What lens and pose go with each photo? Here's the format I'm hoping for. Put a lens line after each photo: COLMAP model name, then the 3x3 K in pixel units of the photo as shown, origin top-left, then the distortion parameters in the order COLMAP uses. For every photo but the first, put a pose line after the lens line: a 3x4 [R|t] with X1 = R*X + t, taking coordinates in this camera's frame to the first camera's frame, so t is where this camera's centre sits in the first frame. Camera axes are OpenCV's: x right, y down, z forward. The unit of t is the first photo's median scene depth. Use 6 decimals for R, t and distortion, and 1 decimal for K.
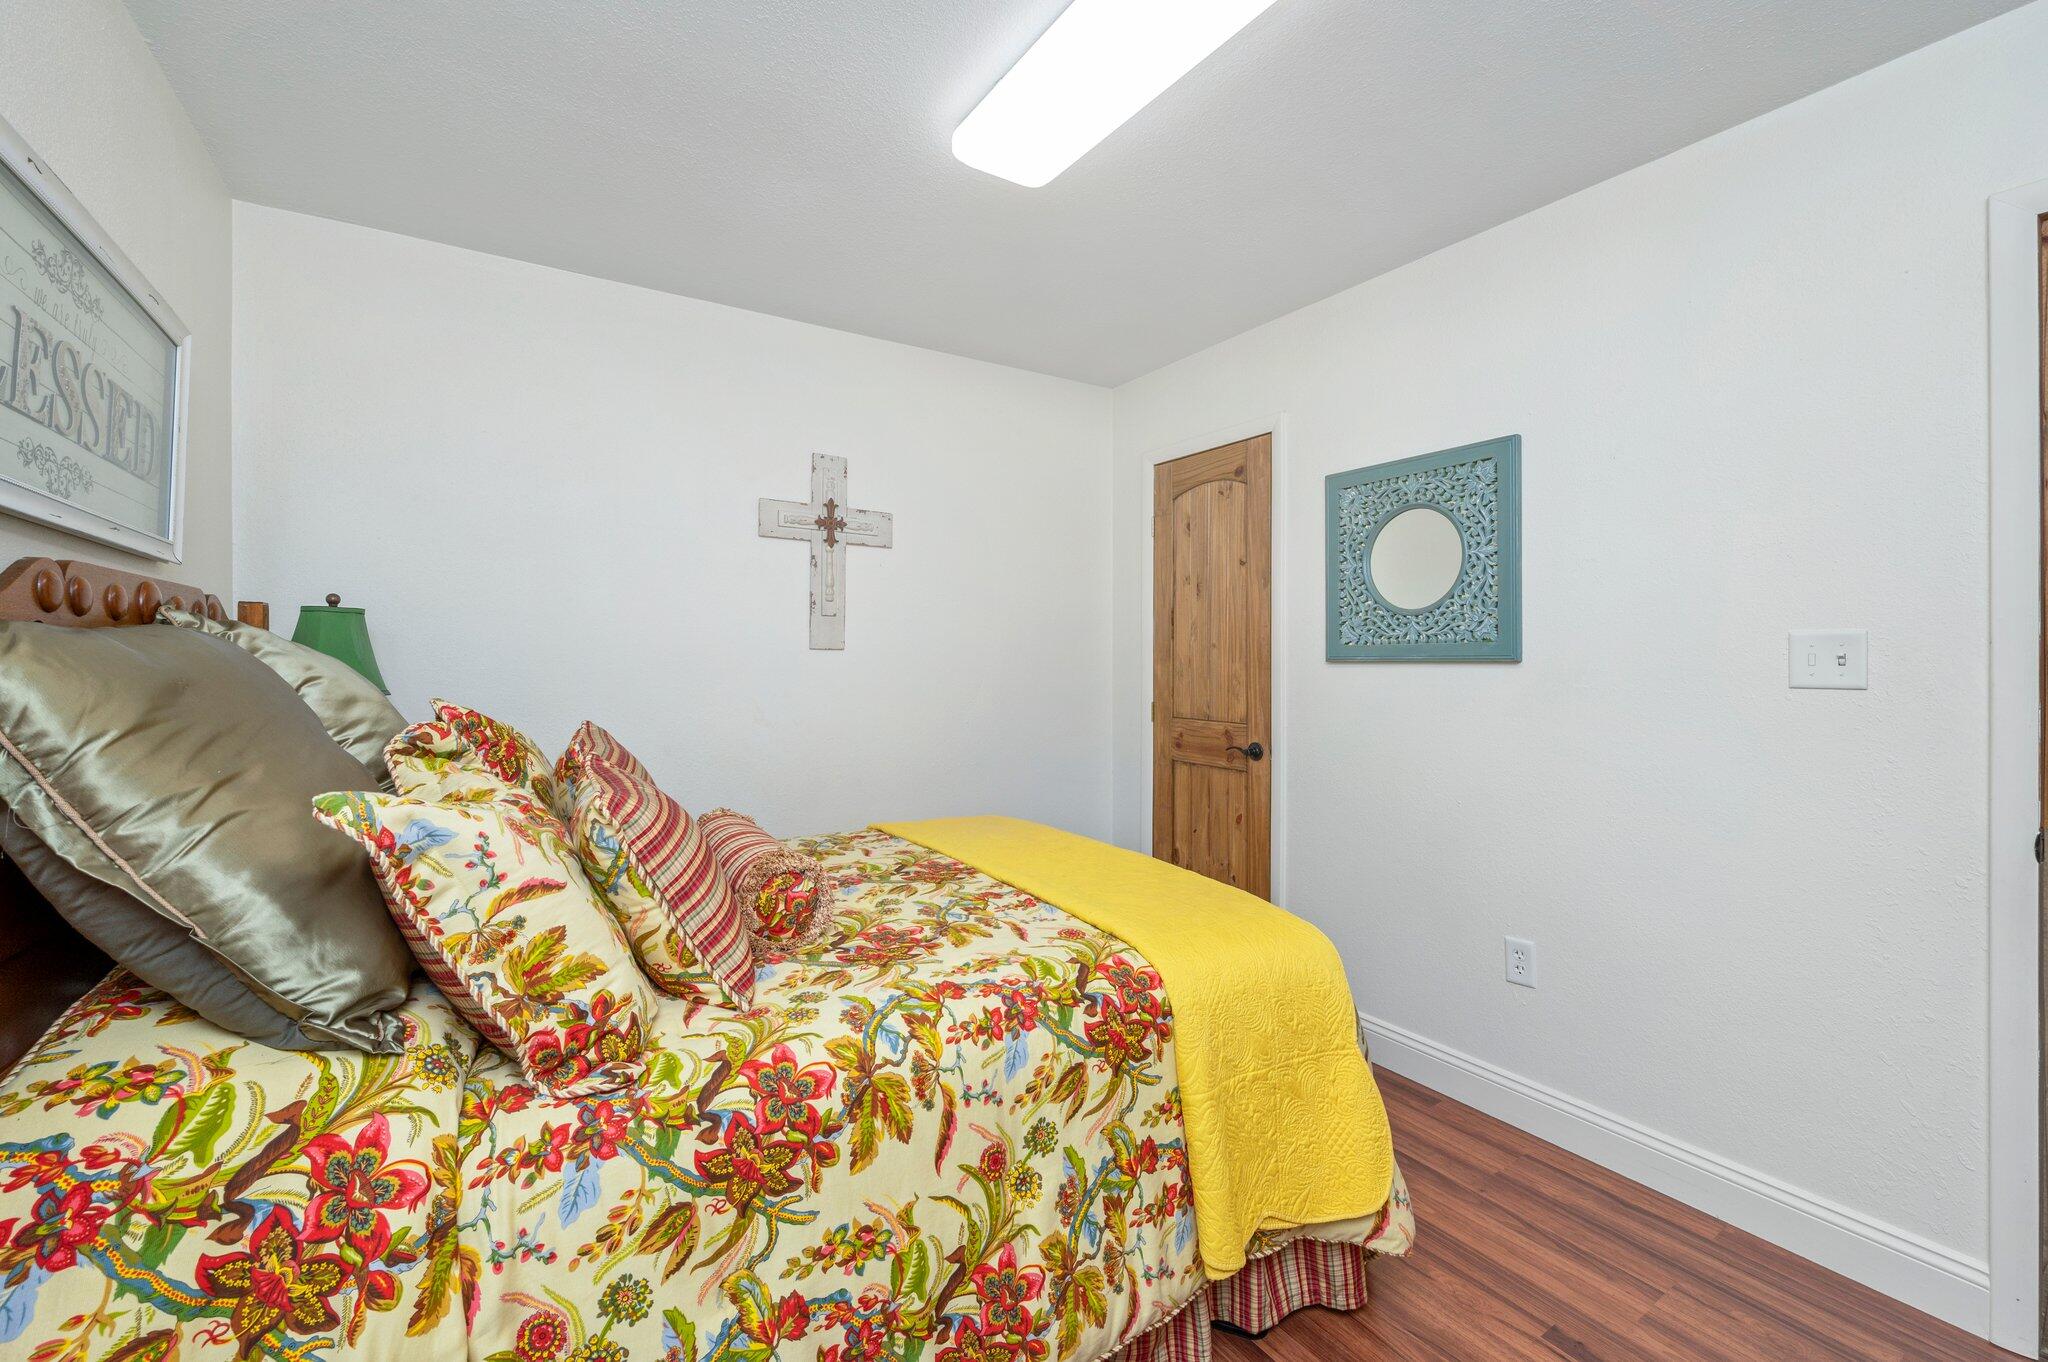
lens RADIAL K [[800.7, 0, 1040.6], [0, 800.7, 658.3], [0, 0, 1]] dist [-0.007056, 0.000859]
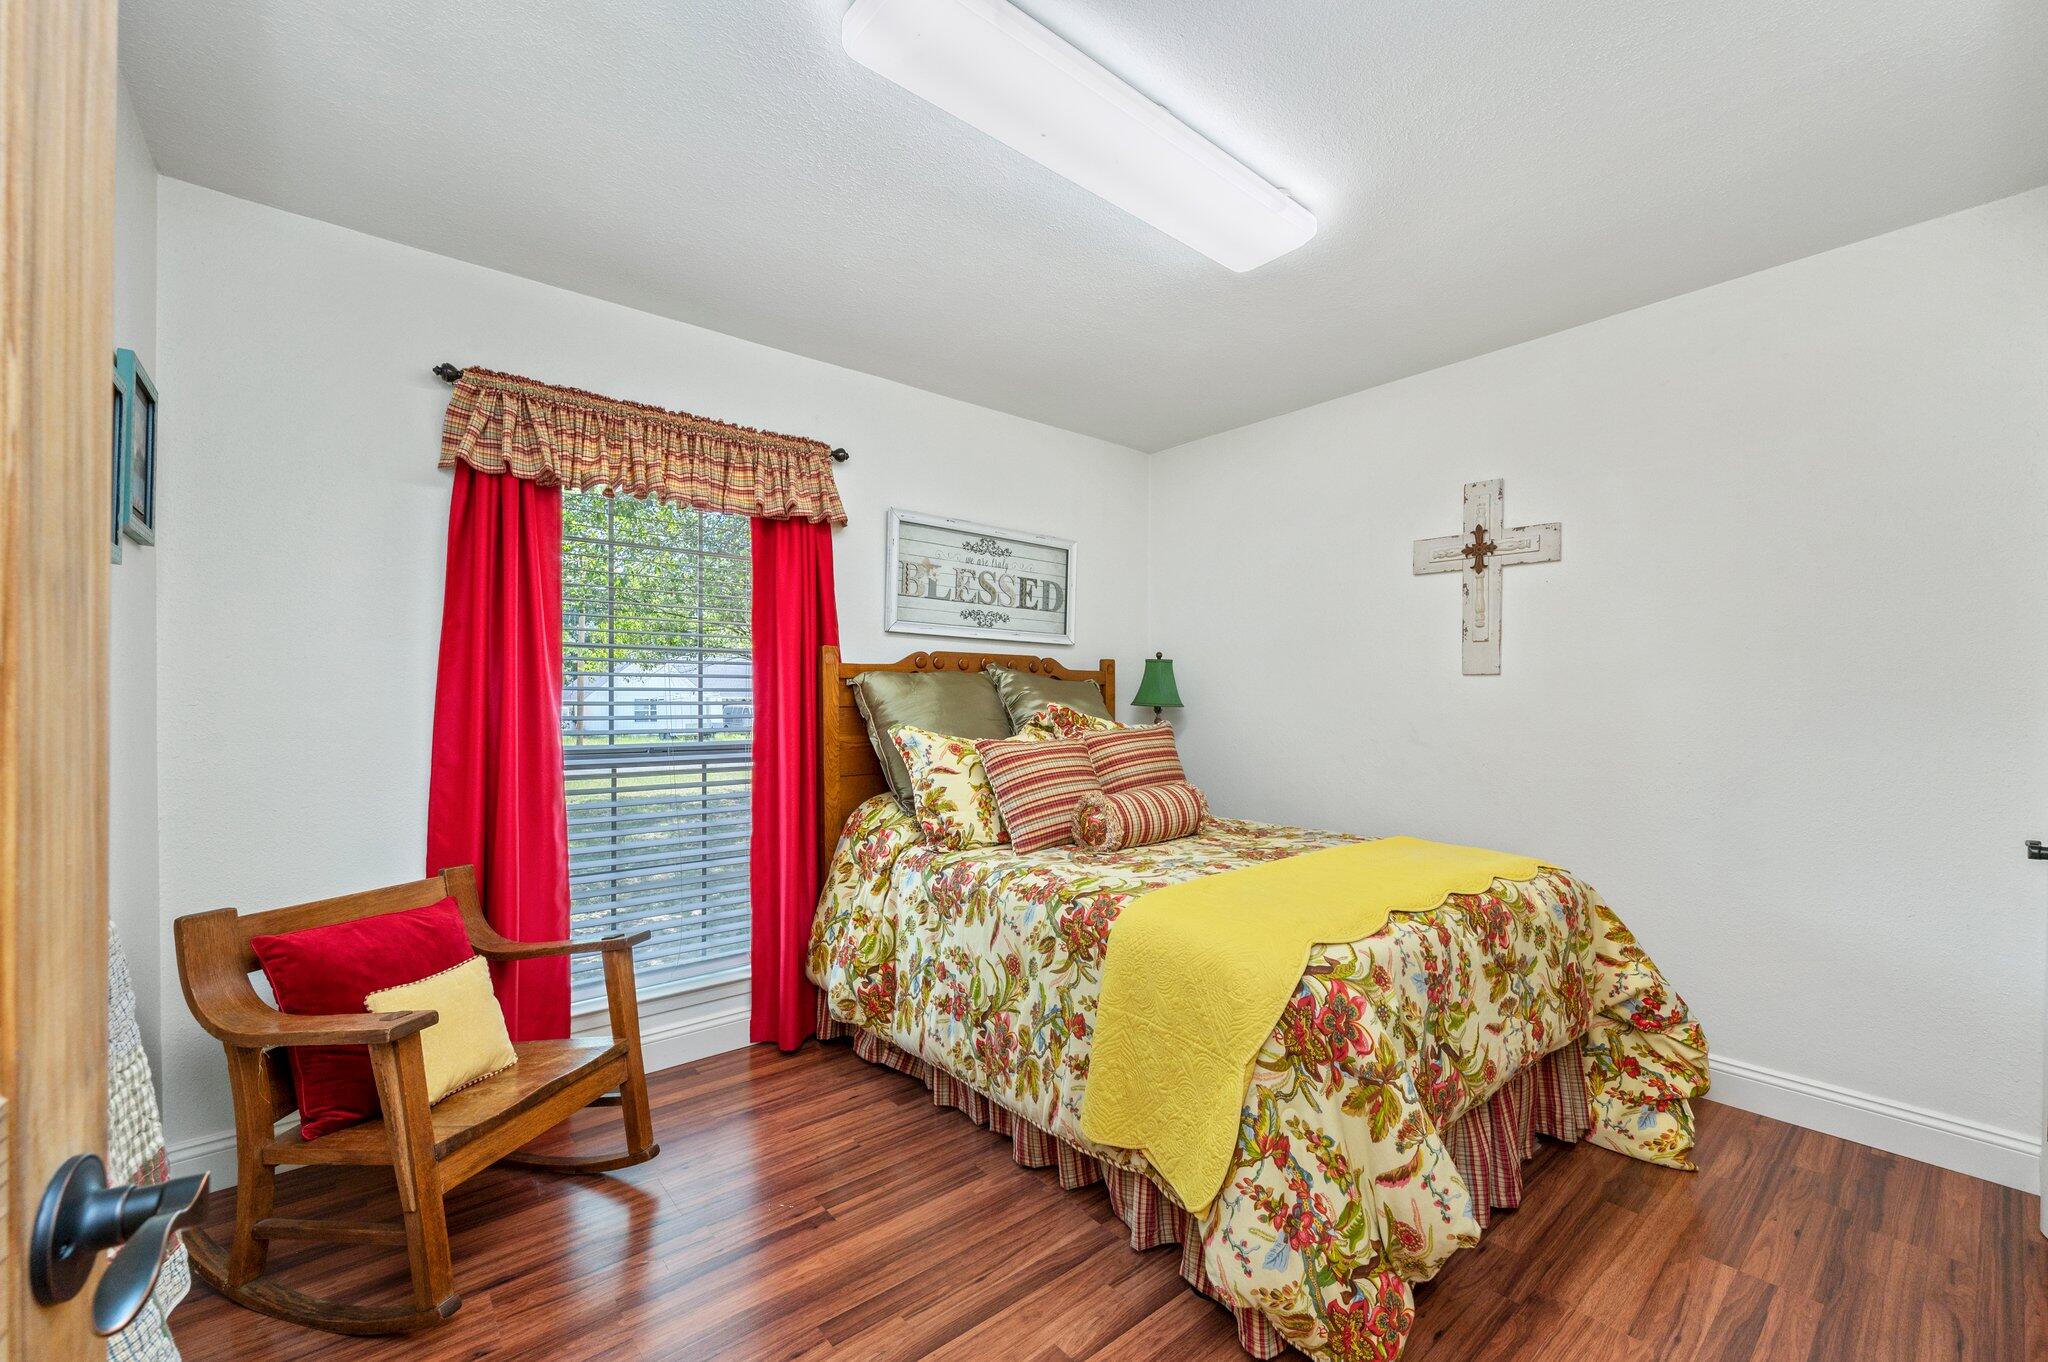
lens RADIAL K [[800.7, 0, 1034.2], [0, 800.7, 686.4], [0, 0, 1]] dist [-0.007056, 0.000859]
pose [[0.161462, -0.014185, -0.986777, 1.576368], [-0.002930, 0.999885, -0.014853, 0.047985], [0.986875, 0.005290, 0.161402, 0.717275]]
